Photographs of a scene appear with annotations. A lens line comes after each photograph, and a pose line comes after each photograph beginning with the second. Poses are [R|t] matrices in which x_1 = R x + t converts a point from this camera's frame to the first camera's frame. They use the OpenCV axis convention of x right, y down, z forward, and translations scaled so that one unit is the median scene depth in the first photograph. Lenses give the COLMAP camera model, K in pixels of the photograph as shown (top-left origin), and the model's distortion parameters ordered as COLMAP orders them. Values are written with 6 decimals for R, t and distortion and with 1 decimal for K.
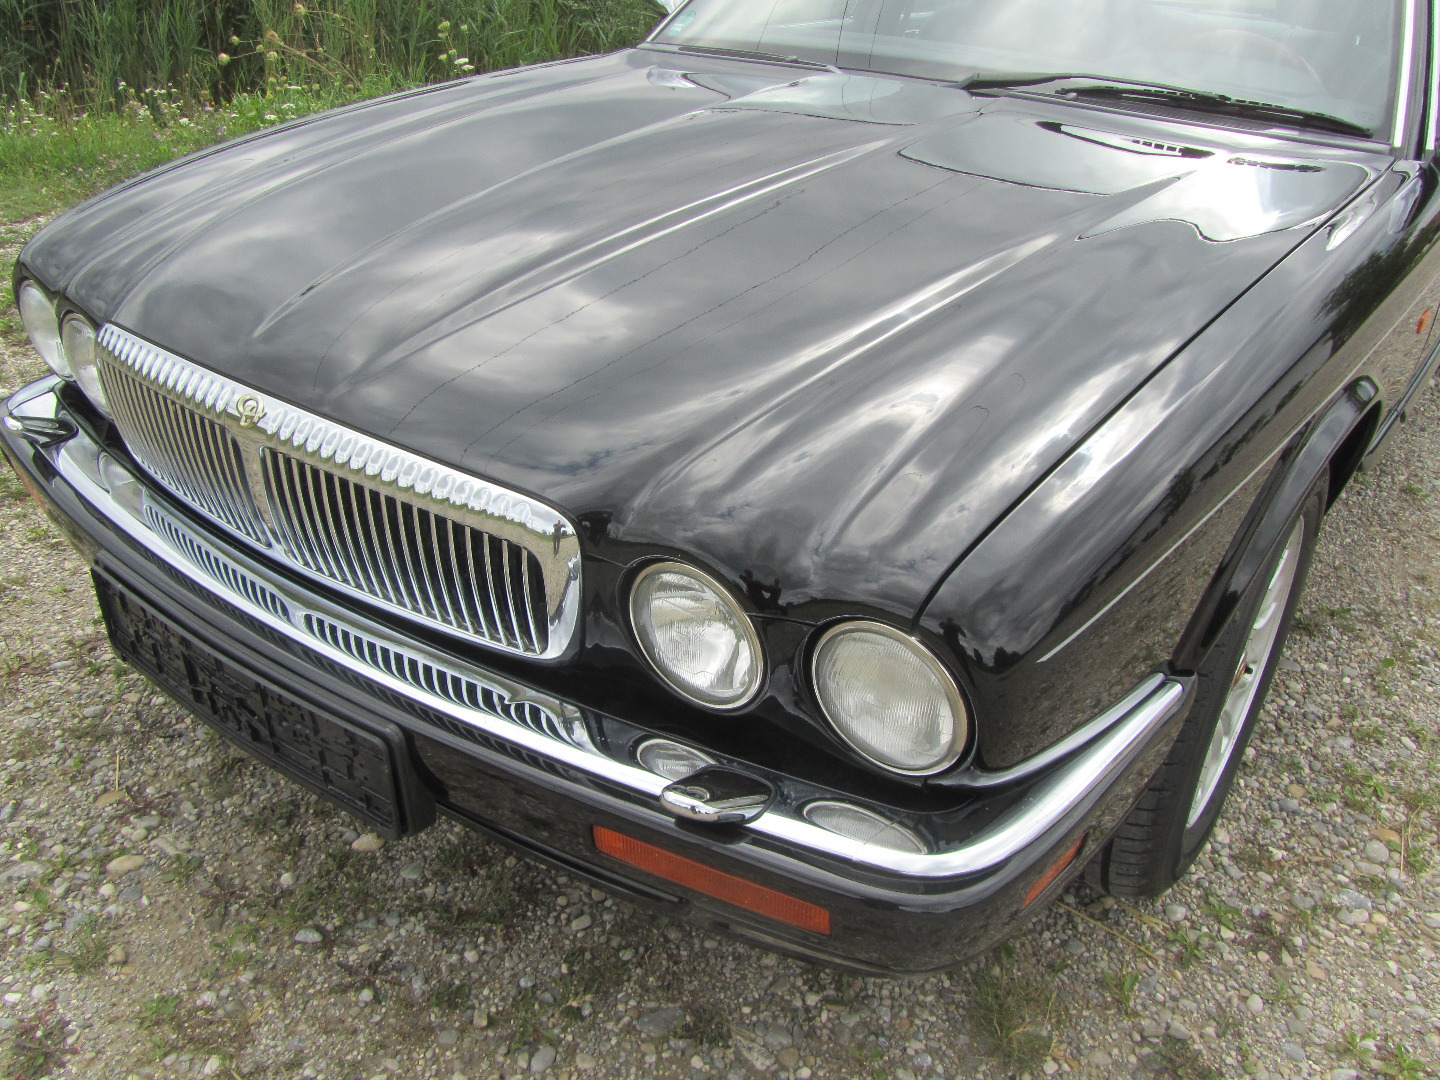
lens RADIAL K [[1171.4, 0, 723.3], [0, 1171.4, 535.6], [0, 0, 1]] dist [-0.040644, 0.006521]
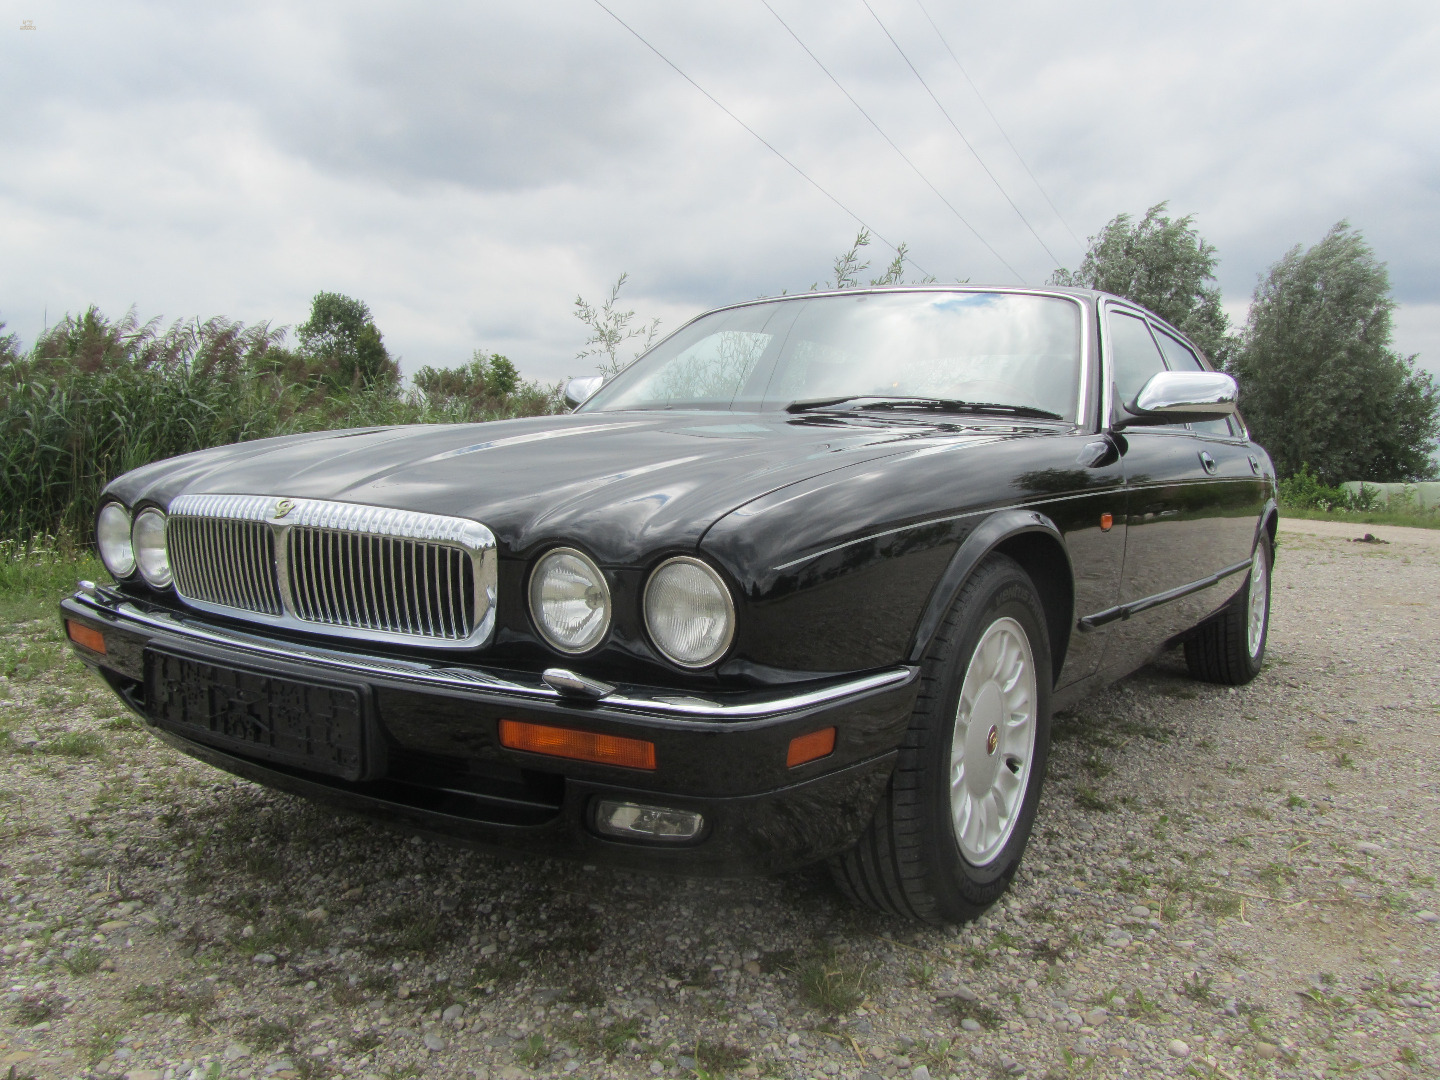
lens RADIAL K [[1171.4, 0, 713.8], [0, 1171.4, 542.0], [0, 0, 1]] dist [-0.040644, 0.006521]
pose [[0.998695, -0.016299, 0.048393, 0.065359], [0.034446, 0.914634, -0.402812, 0.457127], [-0.037697, 0.403954, 0.914002, -0.319550]]
